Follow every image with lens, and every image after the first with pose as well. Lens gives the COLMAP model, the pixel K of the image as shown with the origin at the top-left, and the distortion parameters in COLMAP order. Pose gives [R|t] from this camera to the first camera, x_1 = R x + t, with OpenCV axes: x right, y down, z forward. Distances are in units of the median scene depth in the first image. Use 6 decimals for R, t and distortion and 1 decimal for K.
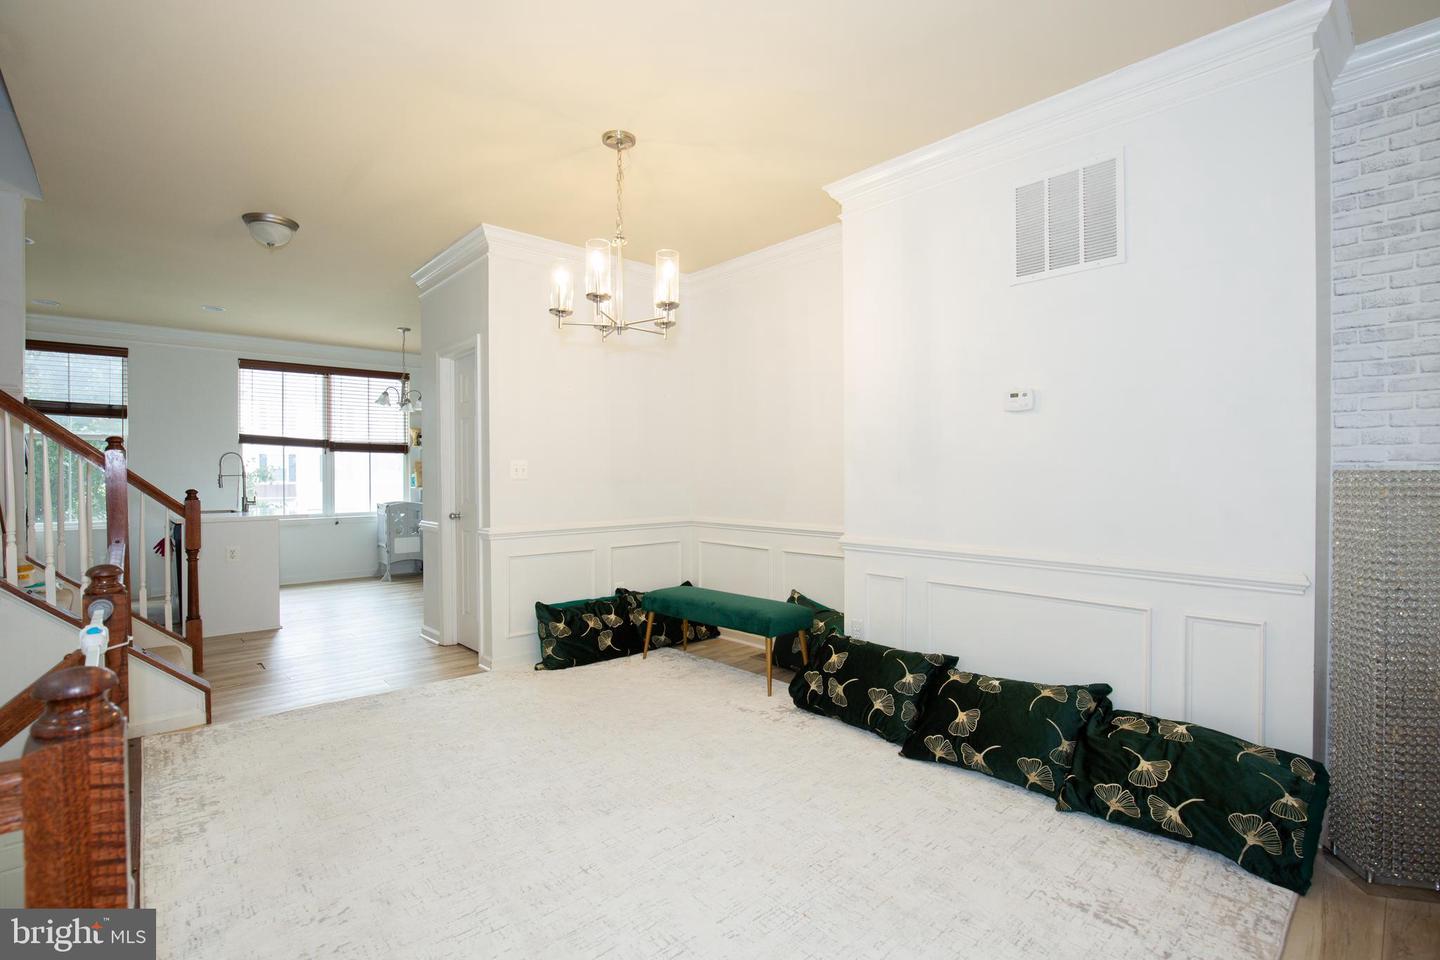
lens RADIAL K [[657.0, 0, 722.0], [0, 657.0, 481.9], [0, 0, 1]] dist [-0.031714, 0.004159]
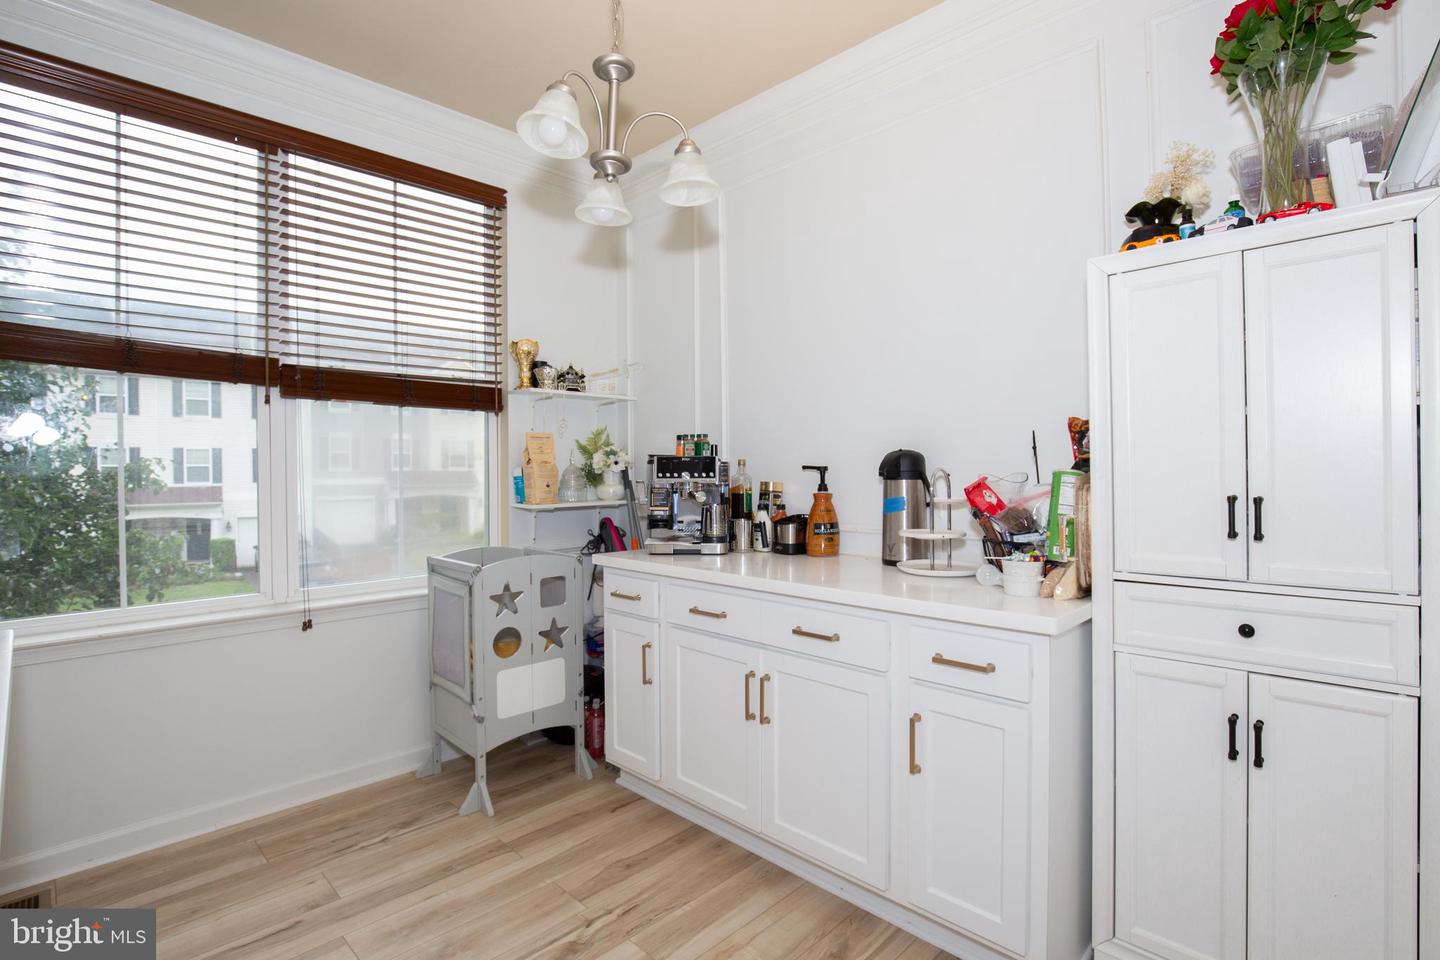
lens RADIAL K [[690.9, 0, 716.5], [0, 690.9, 480.5], [0, 0, 1]] dist [-0.021958, 0.002418]
pose [[0.999262, -0.010446, 0.036954, -0.663100], [0.010188, 0.999922, 0.007179, -0.011027], [-0.037026, -0.006797, 0.999291, 1.080980]]
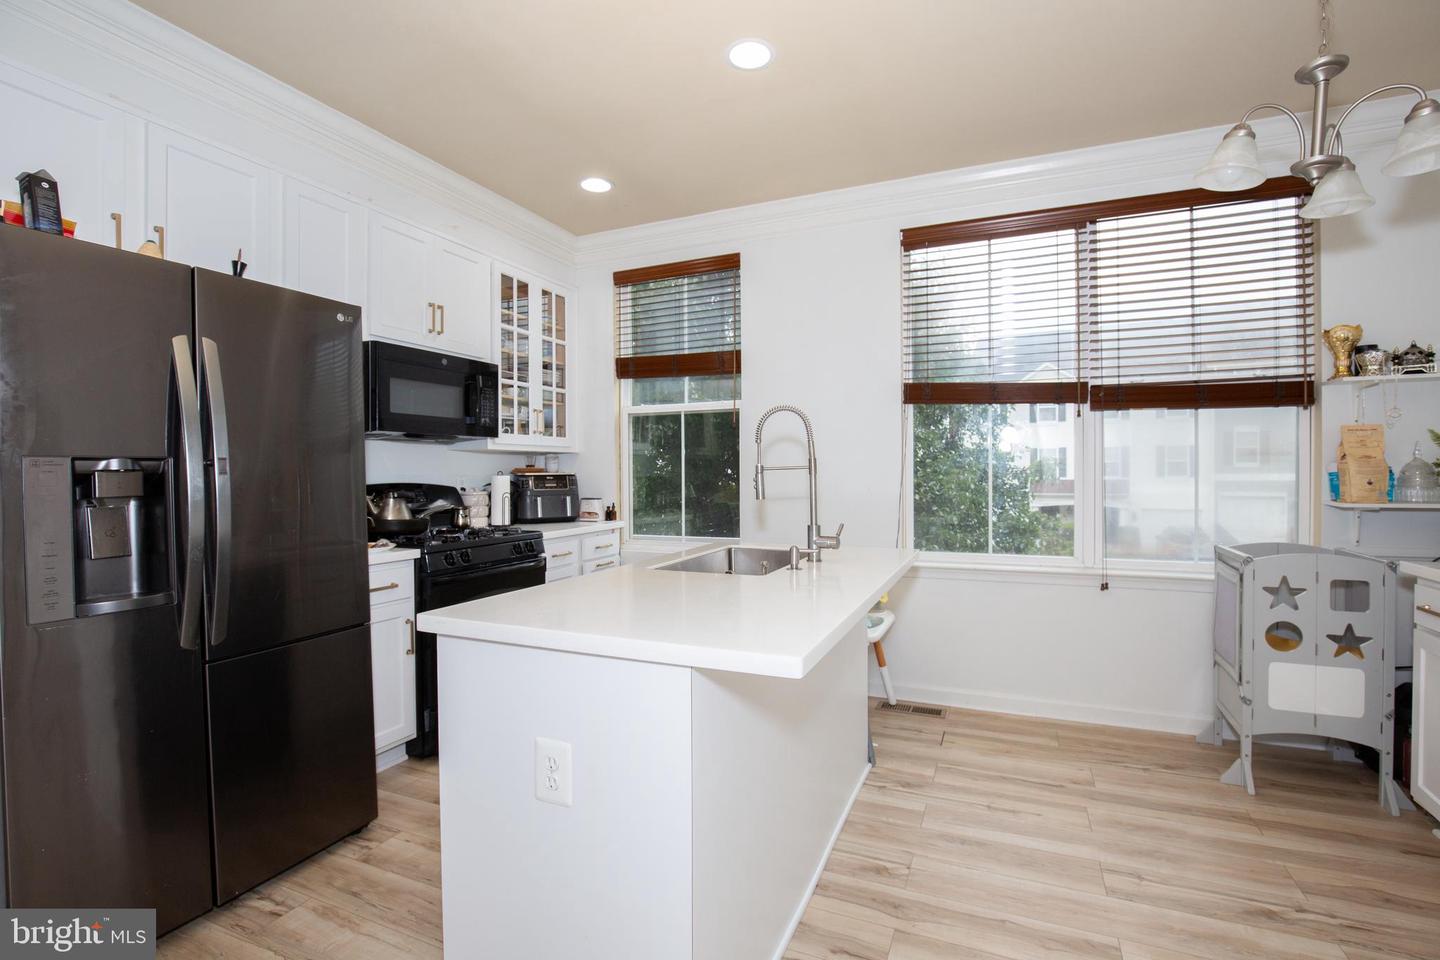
lens RADIAL K [[657.0, 0, 717.6], [0, 657.0, 485.9], [0, 0, 1]] dist [-0.031714, 0.004159]
pose [[0.388443, 0.014402, -0.921360, -0.514996], [0.000518, 0.999874, 0.015847, -0.009333], [0.921473, -0.006633, 0.388386, 1.015508]]
